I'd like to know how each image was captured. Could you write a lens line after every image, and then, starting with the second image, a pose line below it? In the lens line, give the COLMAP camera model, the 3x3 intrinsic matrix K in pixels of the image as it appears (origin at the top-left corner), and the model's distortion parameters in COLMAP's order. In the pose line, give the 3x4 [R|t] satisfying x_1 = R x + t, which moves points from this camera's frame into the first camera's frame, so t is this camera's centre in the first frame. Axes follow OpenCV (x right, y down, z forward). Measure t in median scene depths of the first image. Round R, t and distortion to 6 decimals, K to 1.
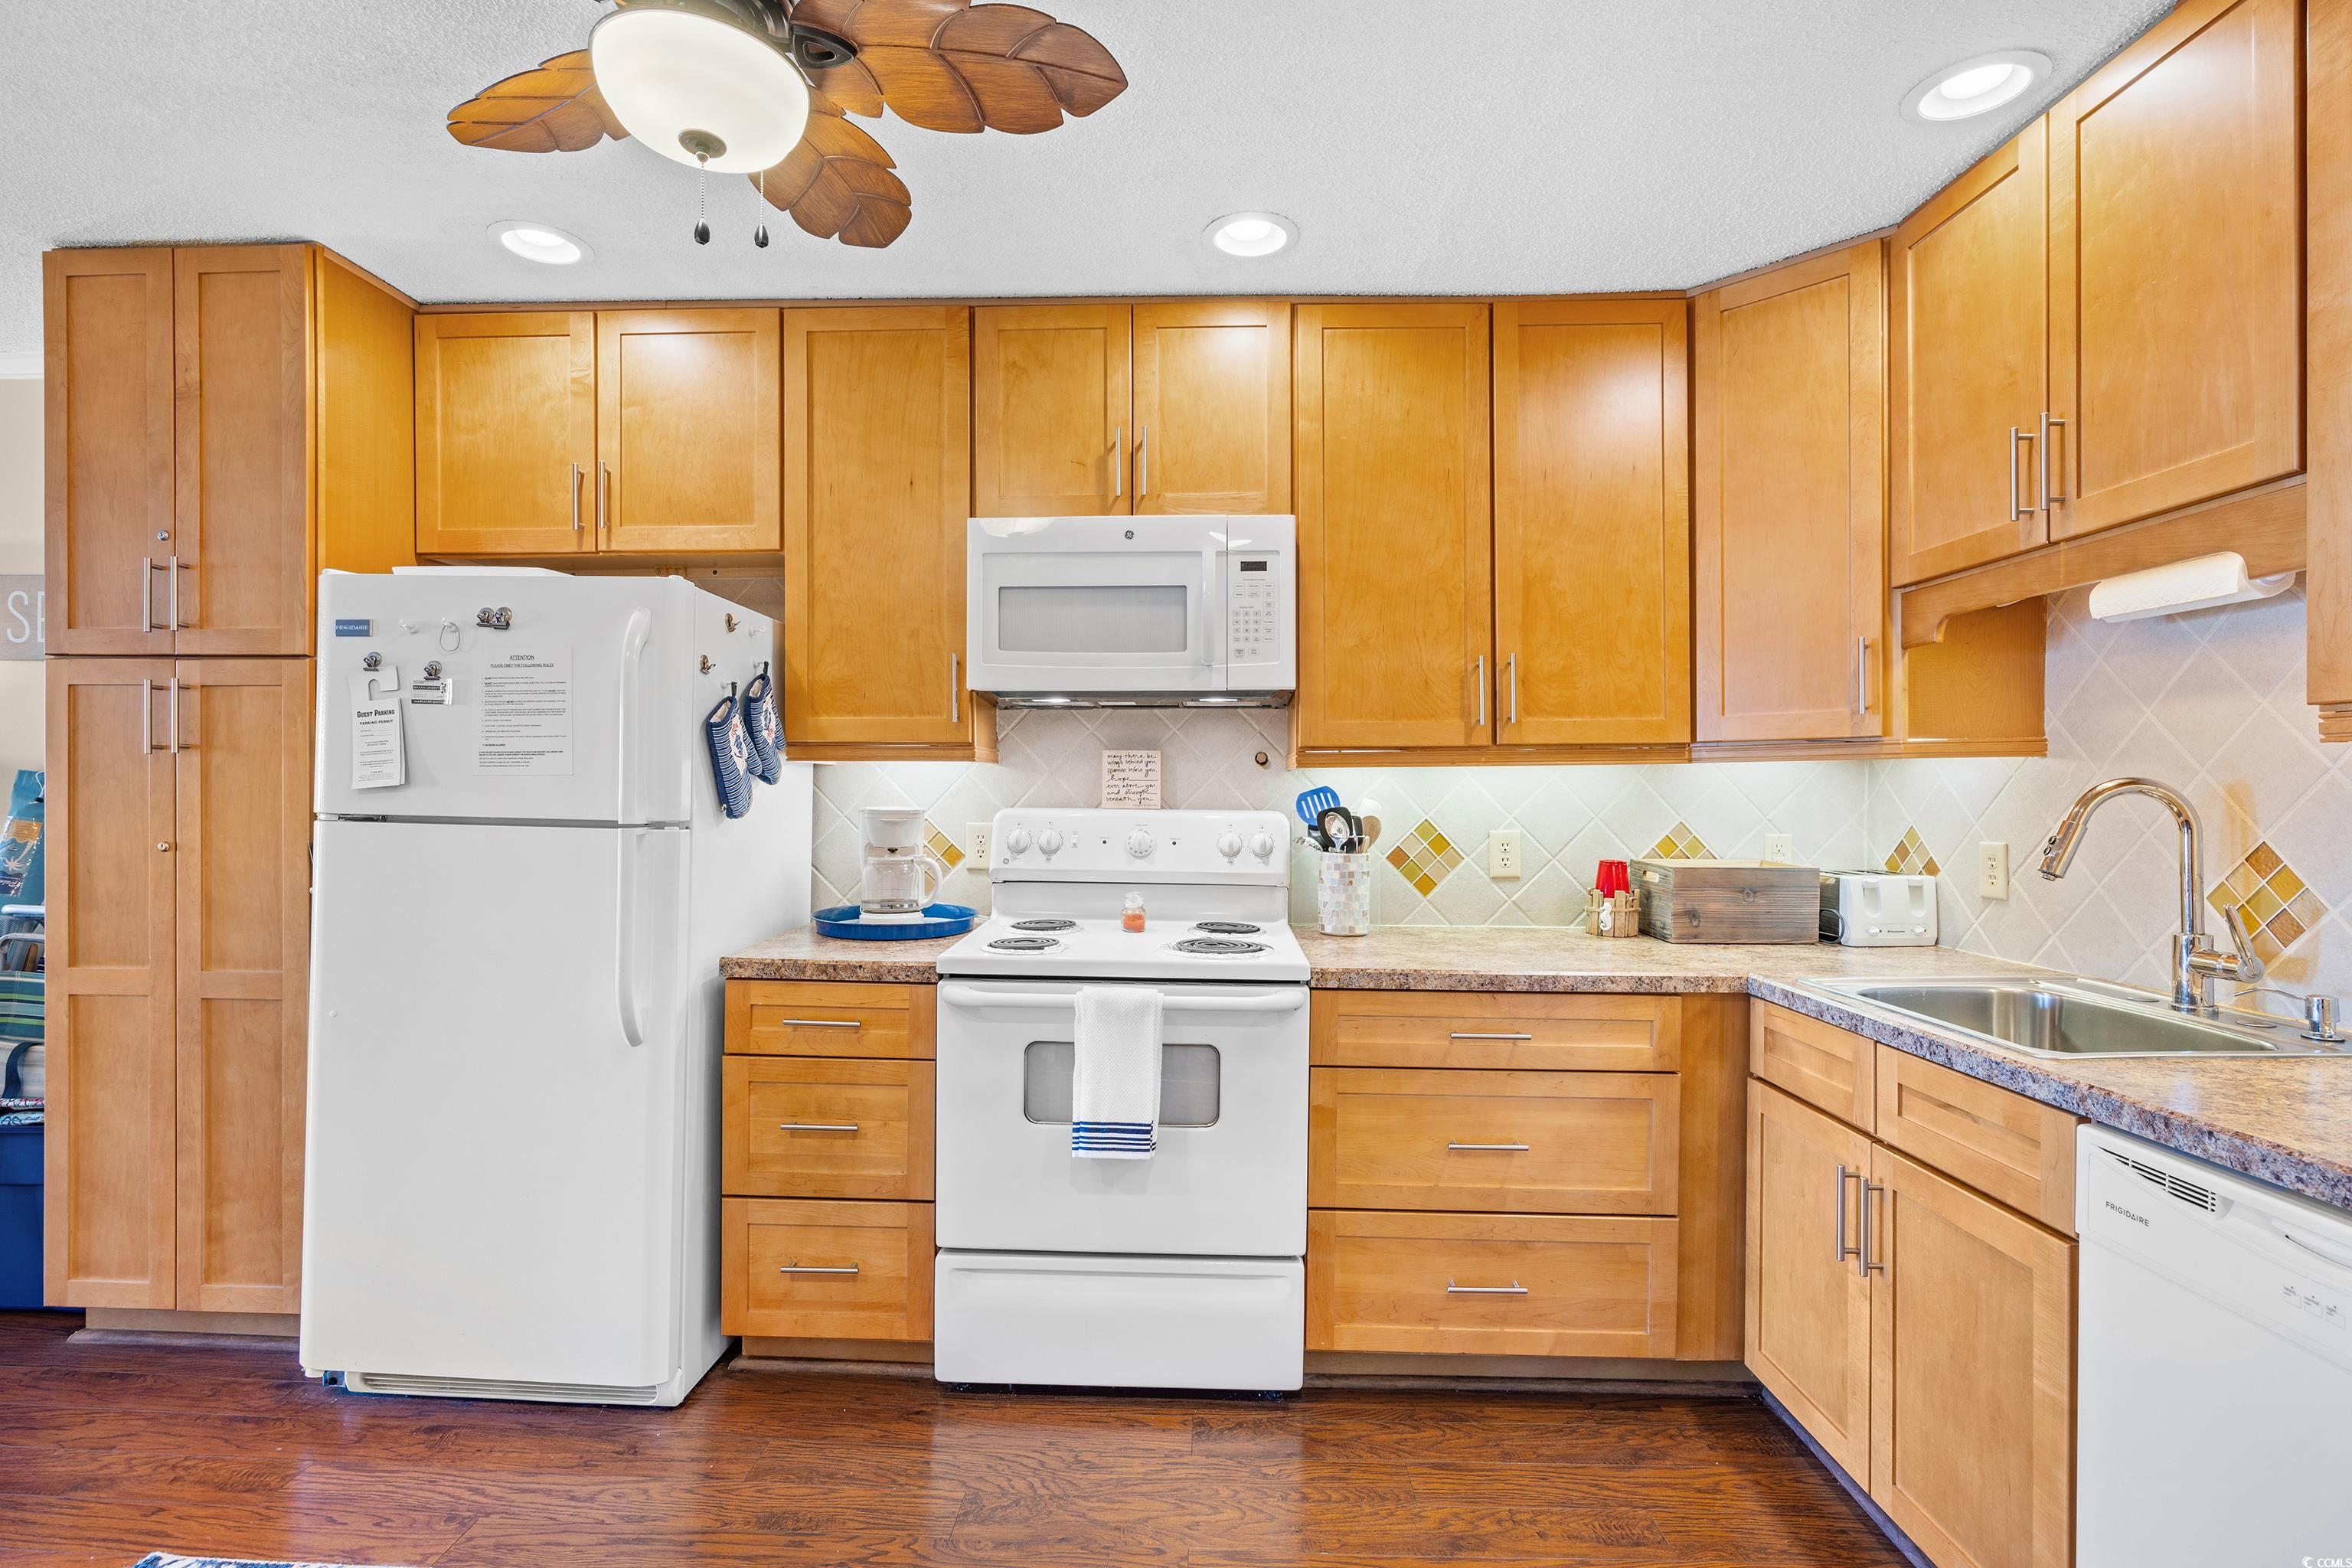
lens RADIAL K [[1065.5, 0, 1150.6], [0, 1065.5, 766.1], [0, 0, 1]] dist [-0.019319, 0.000324]
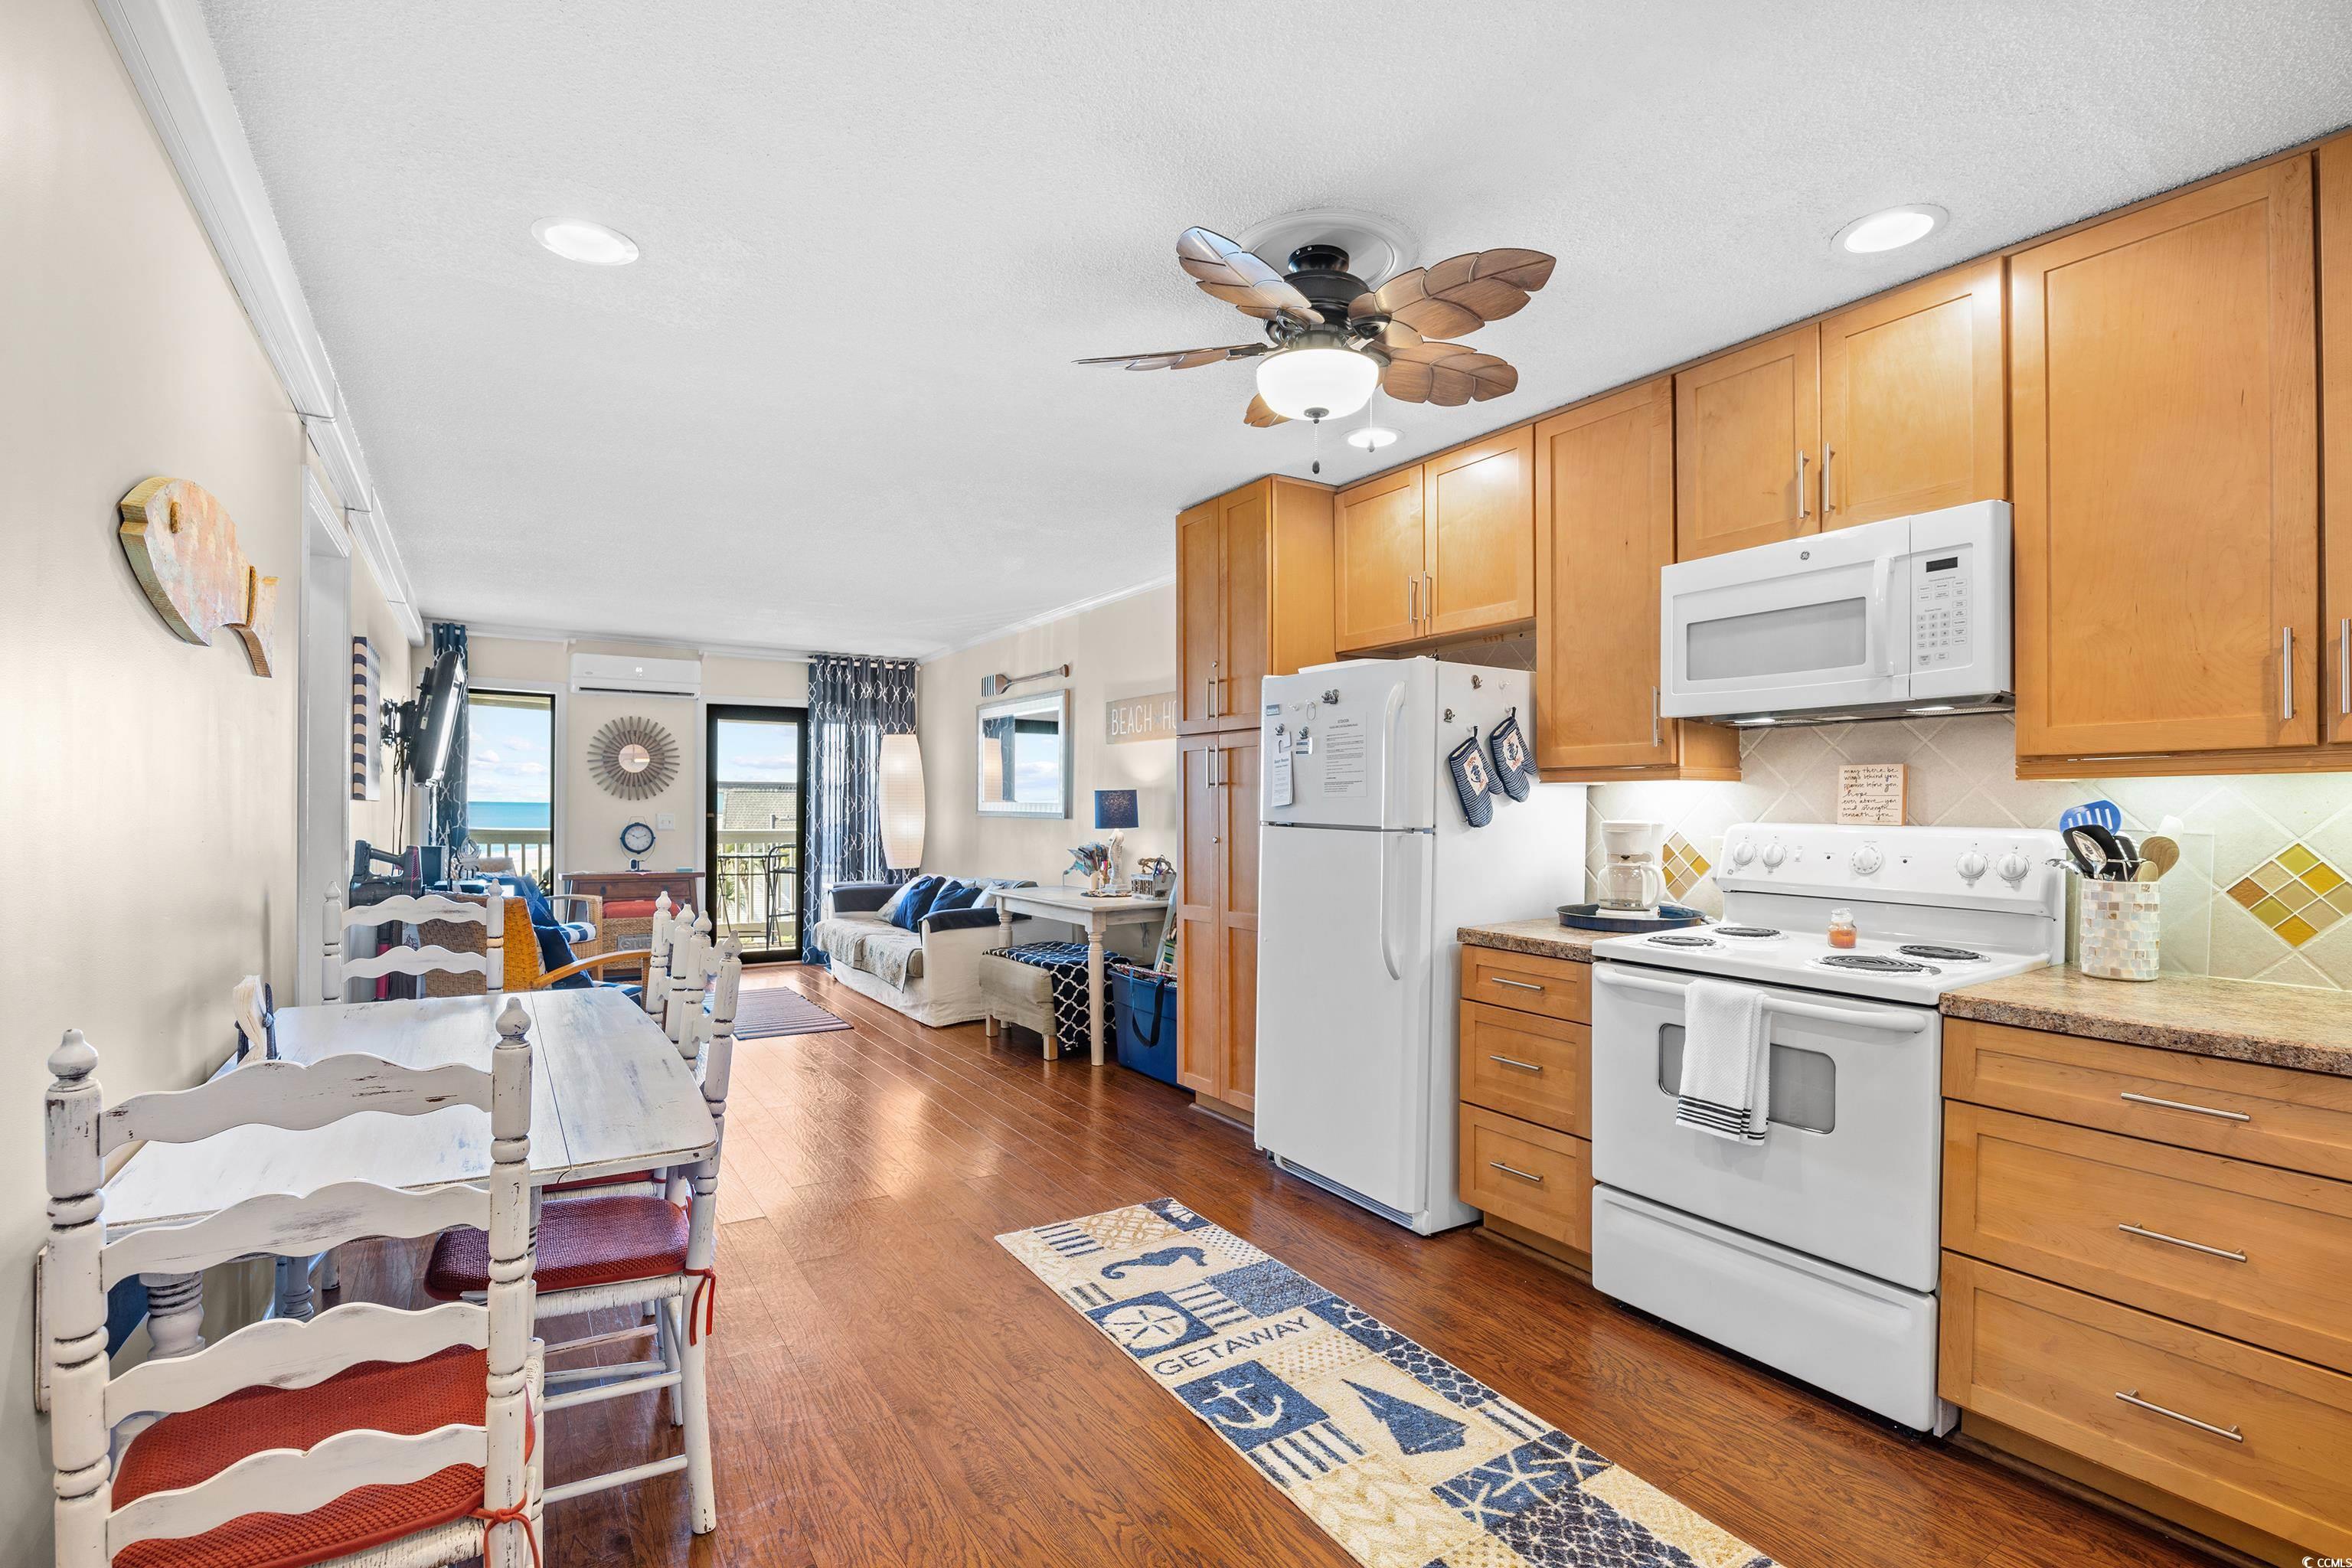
lens RADIAL K [[1084.6, 0, 1183.3], [0, 1084.6, 791.2], [0, 0, 1]] dist [-0.014754, 0.000418]
pose [[0.565023, -0.013627, -0.824963, 0.548327], [0.018494, 0.999822, -0.003849, 0.001862], [0.824868, -0.013082, 0.565174, -0.088206]]
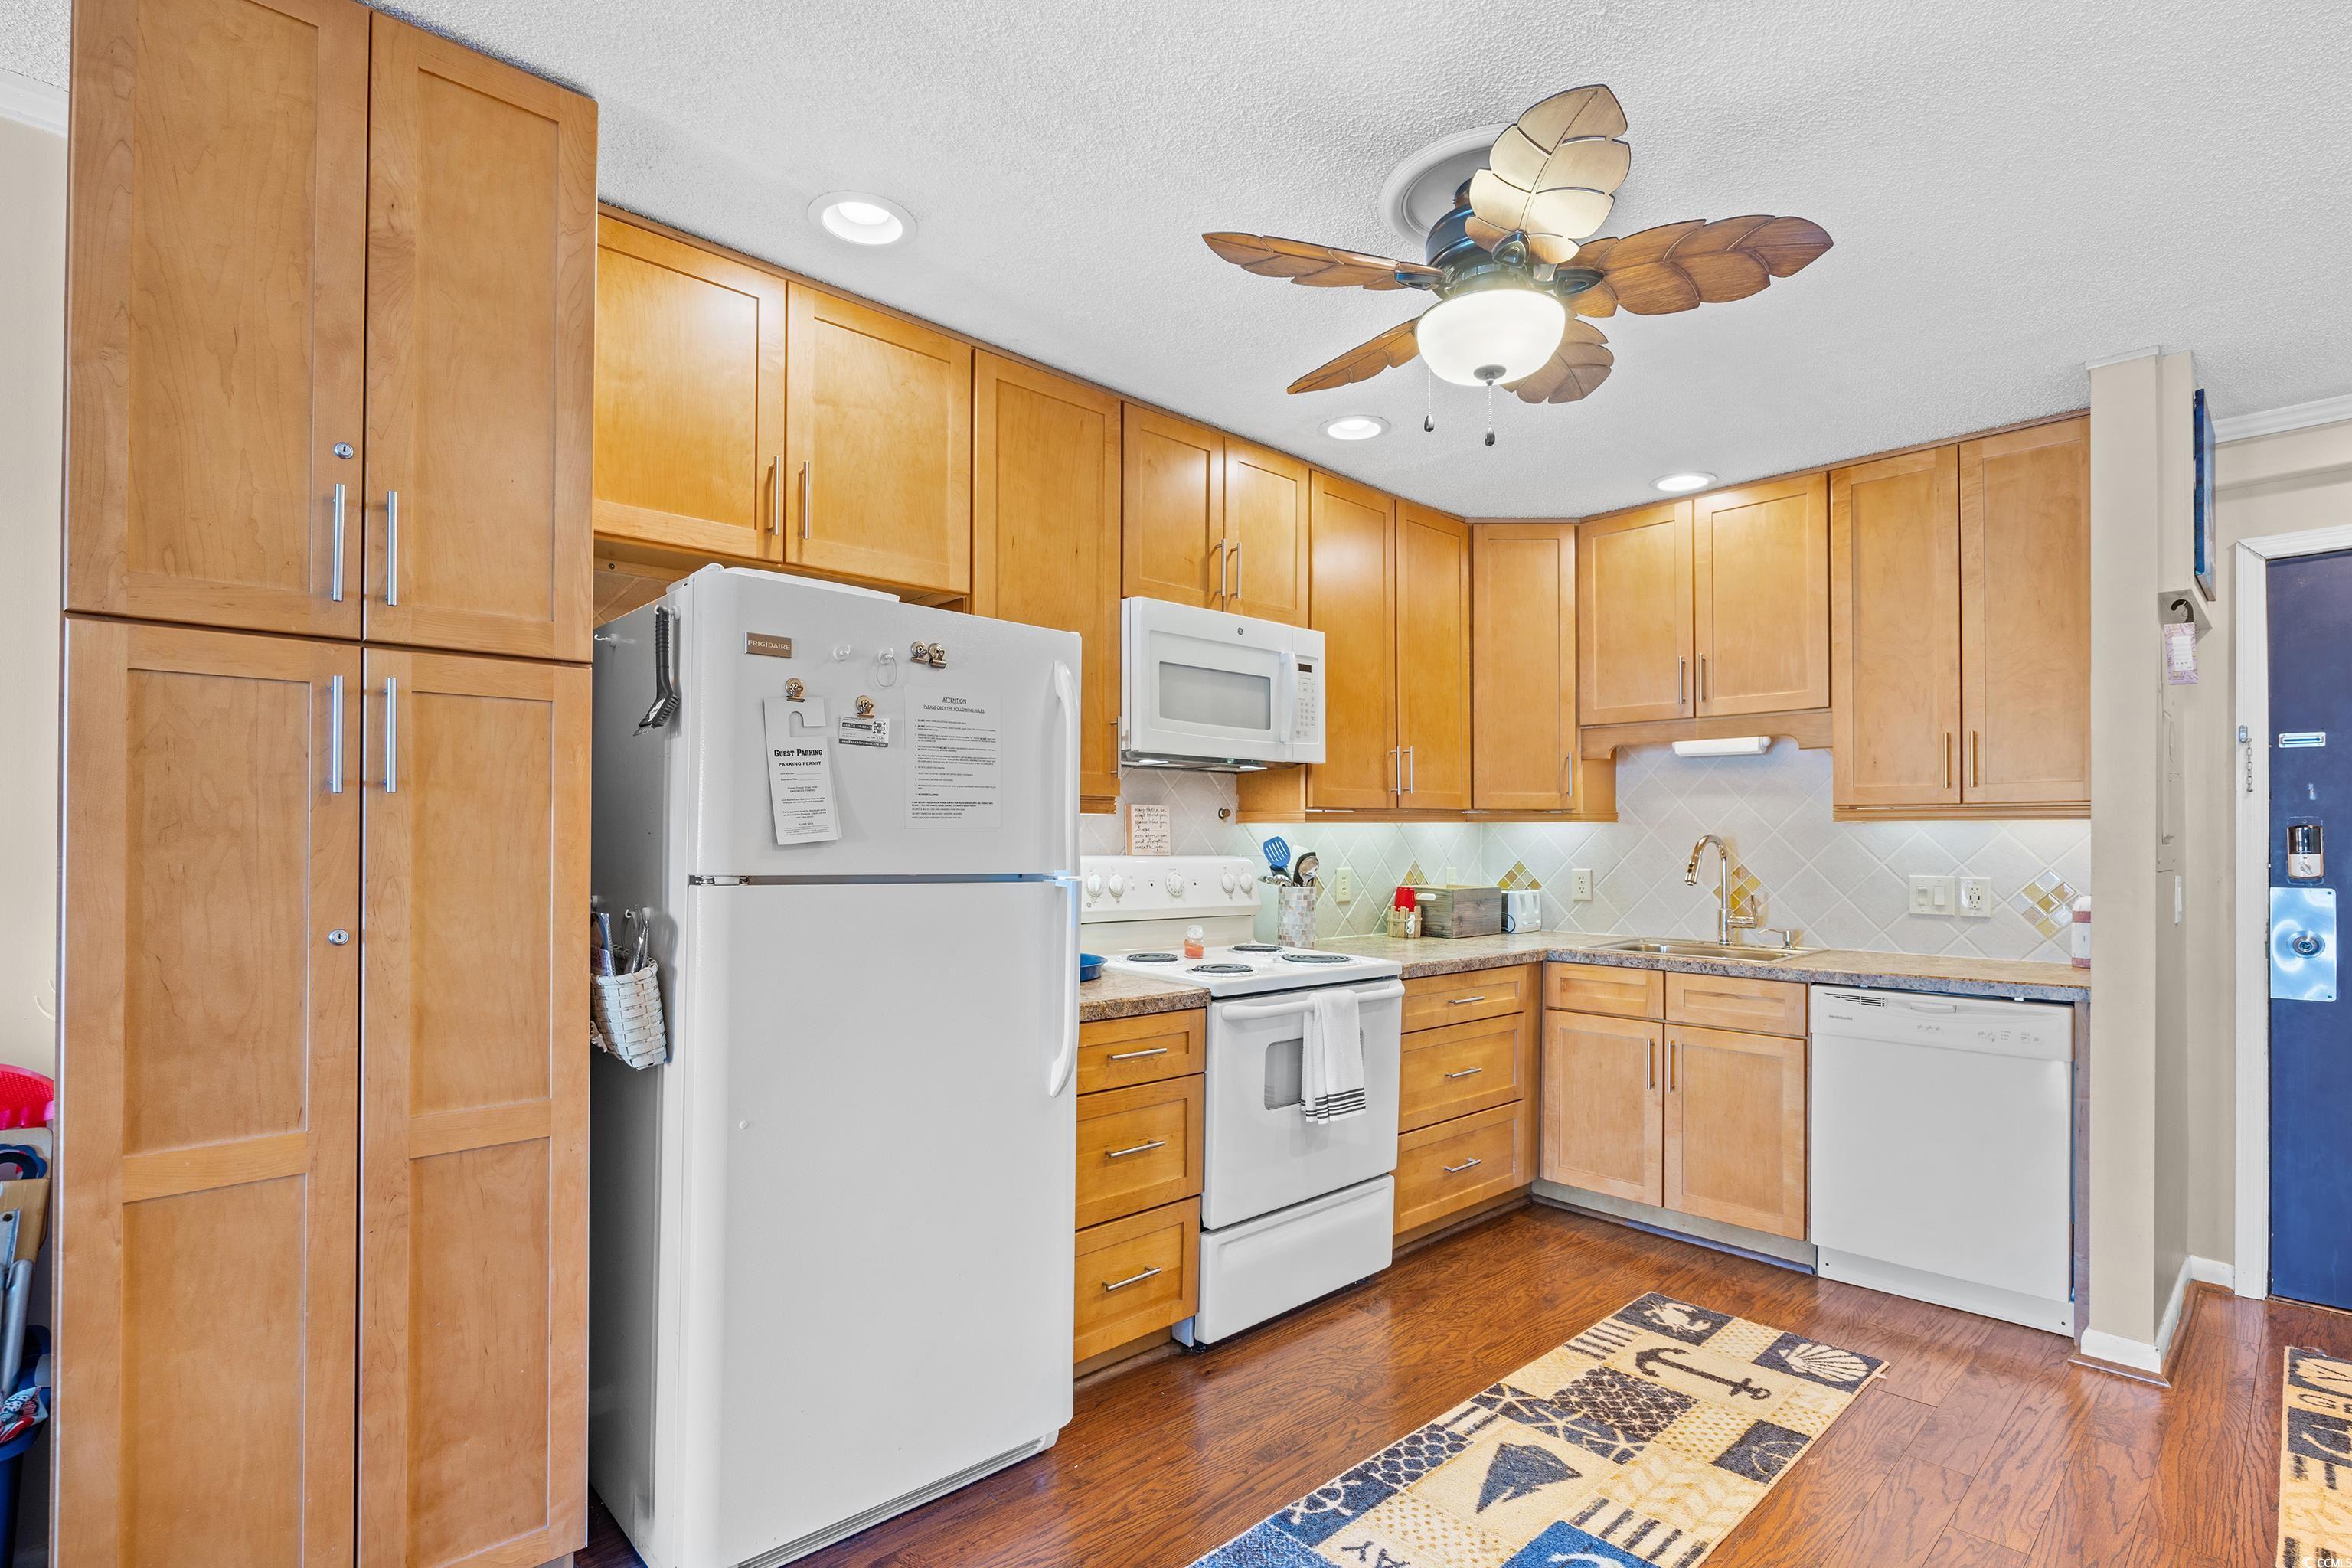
lens RADIAL K [[1117.3, 0, 1157.2], [0, 1117.3, 830.3], [0, 0, 1]] dist [-0.017157, 0.000618]
pose [[0.711956, 0.002432, 0.702219, -1.078891], [-0.016348, 0.999780, 0.013112, -0.004796], [-0.702033, -0.020815, 0.711840, 0.165856]]
